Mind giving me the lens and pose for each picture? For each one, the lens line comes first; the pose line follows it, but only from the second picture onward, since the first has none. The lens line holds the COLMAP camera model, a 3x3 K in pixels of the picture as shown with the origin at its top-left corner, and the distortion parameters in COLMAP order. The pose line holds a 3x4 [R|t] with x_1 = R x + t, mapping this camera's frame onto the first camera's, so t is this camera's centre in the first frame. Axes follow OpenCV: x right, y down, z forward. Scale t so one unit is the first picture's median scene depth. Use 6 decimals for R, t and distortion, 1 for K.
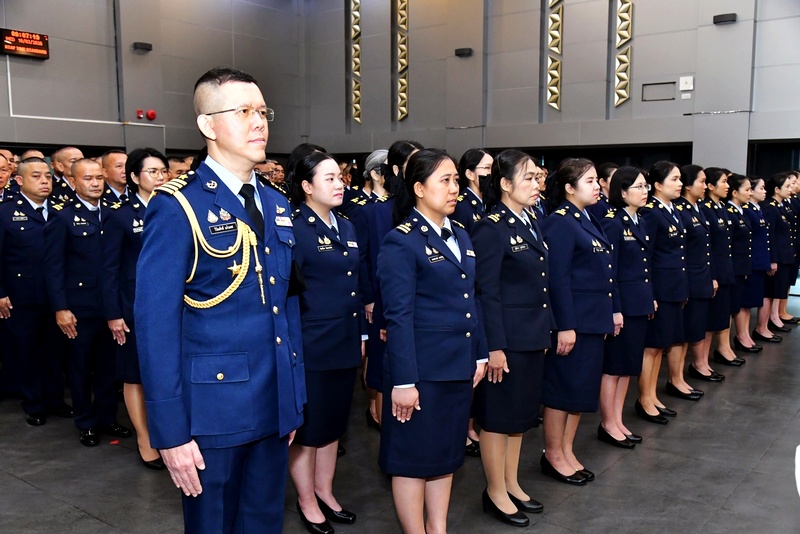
lens RADIAL K [[740.0, 0, 400.0], [0, 740.0, 267.0], [0, 0, 1]] dist [-0.017137, -0.007361]
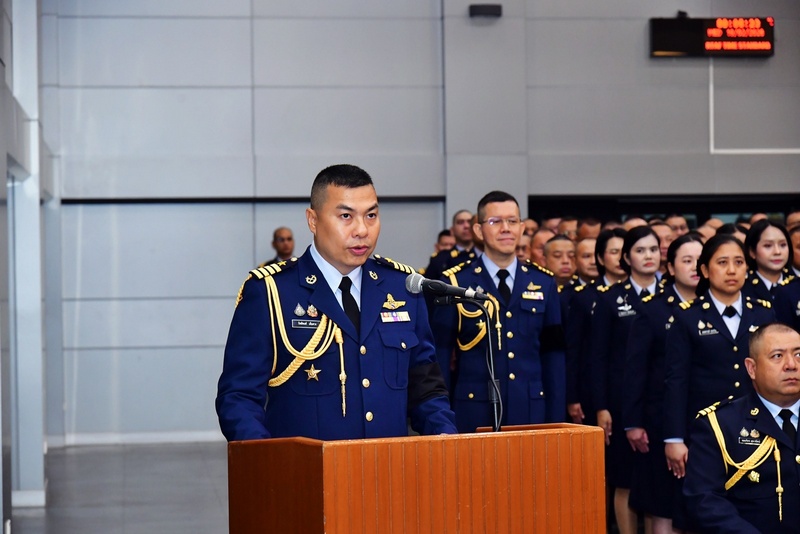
lens RADIAL K [[2076.5, 0, 400.0], [0, 2076.5, 267.0], [0, 0, 1]] dist [-0.100618, -0.537501]
pose [[0.704796, -0.008699, -0.709357, 1.396476], [-0.062218, 0.995314, -0.074024, 0.108990], [0.706676, 0.096307, 0.700952, -1.103169]]
